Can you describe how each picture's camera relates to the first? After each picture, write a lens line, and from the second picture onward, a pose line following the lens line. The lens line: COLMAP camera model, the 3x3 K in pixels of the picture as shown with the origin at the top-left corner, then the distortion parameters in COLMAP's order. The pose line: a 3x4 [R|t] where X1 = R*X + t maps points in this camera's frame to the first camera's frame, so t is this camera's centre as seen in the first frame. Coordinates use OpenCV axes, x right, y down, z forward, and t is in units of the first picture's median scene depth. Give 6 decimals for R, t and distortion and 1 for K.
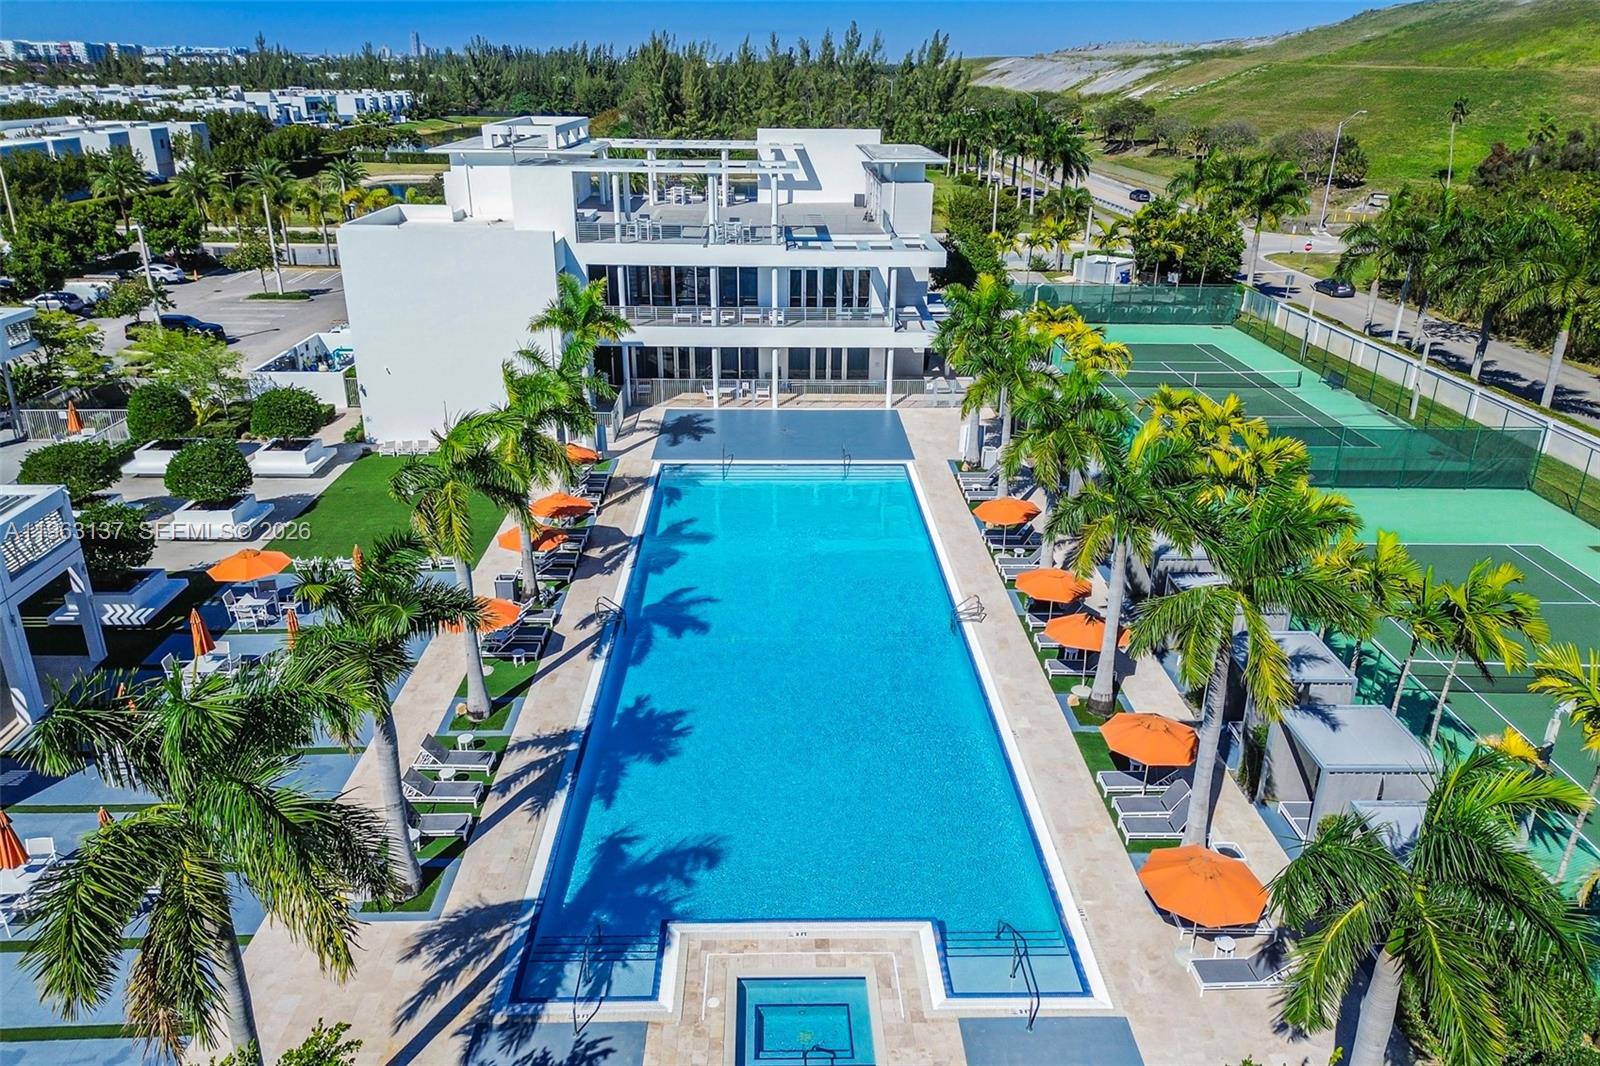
lens RADIAL K [[1140.5, 0, 797.9], [0, 1140.5, 534.1], [0, 0, 1]] dist [0.040935, -0.023779]
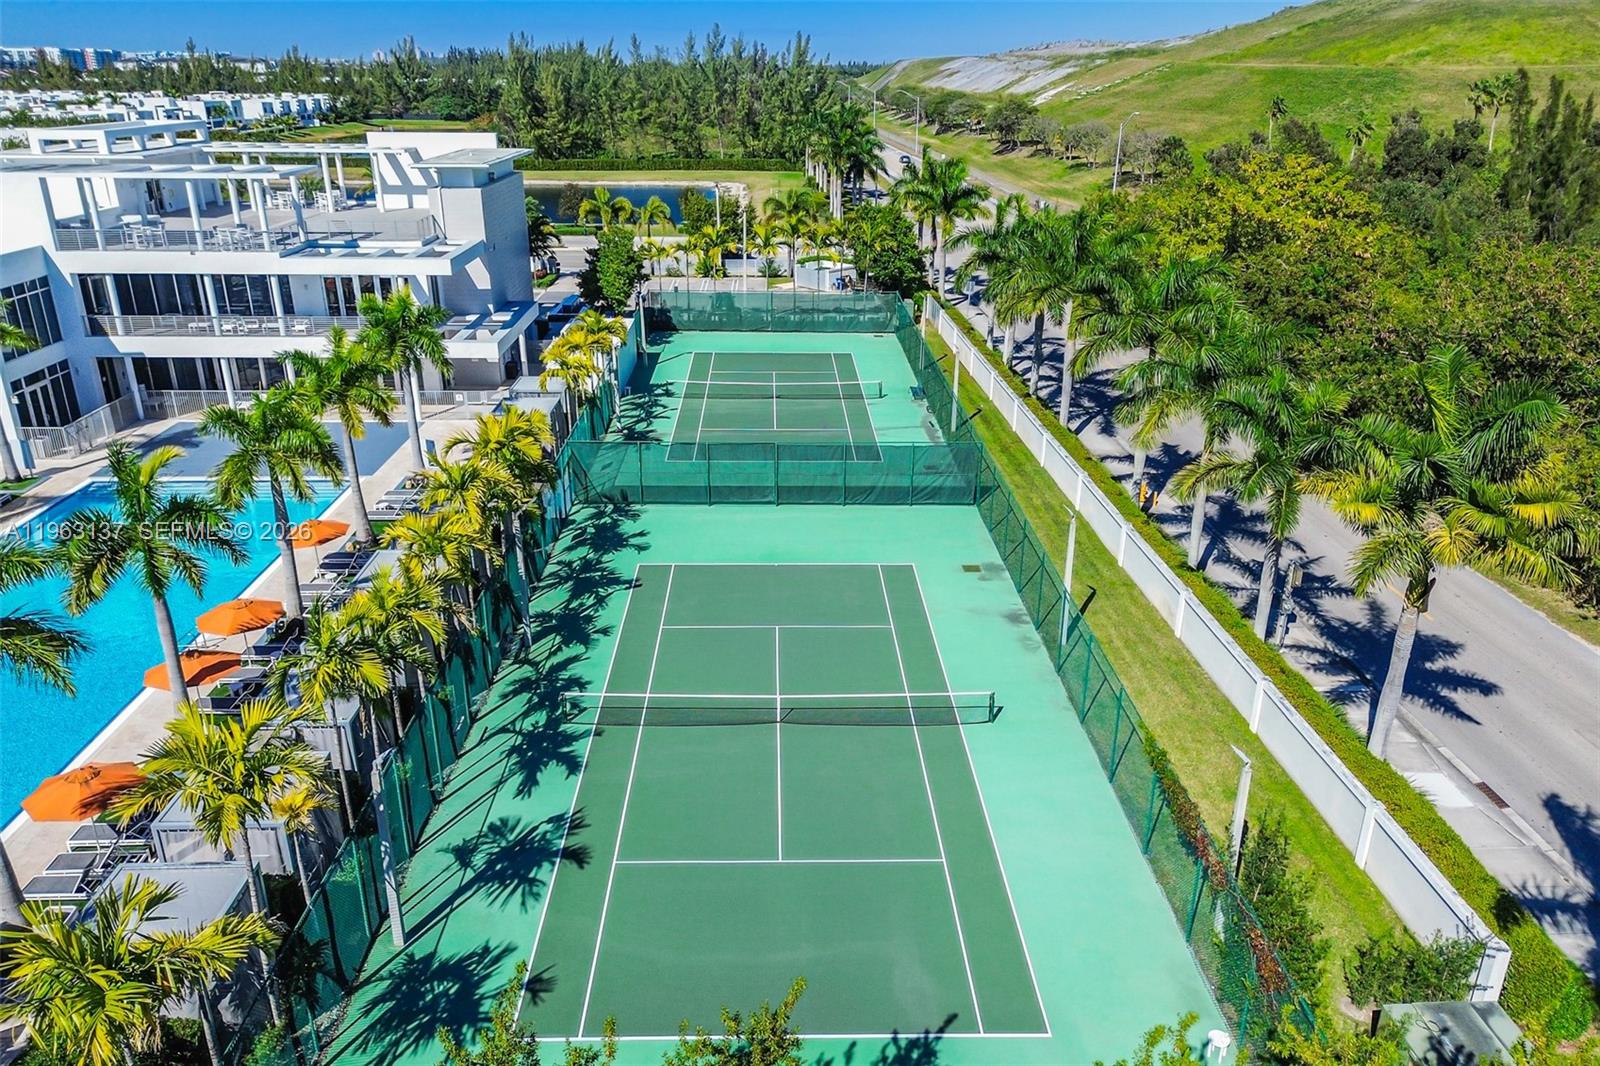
lens RADIAL K [[1140.5, 0, 799.1], [0, 1140.5, 533.2], [0, 0, 1]] dist [0.040935, -0.023779]
pose [[0.999973, -0.004553, -0.005815, 0.100598], [0.004546, 0.999989, -0.001182, -0.002958], [0.005821, 0.001155, 0.999982, 0.007086]]
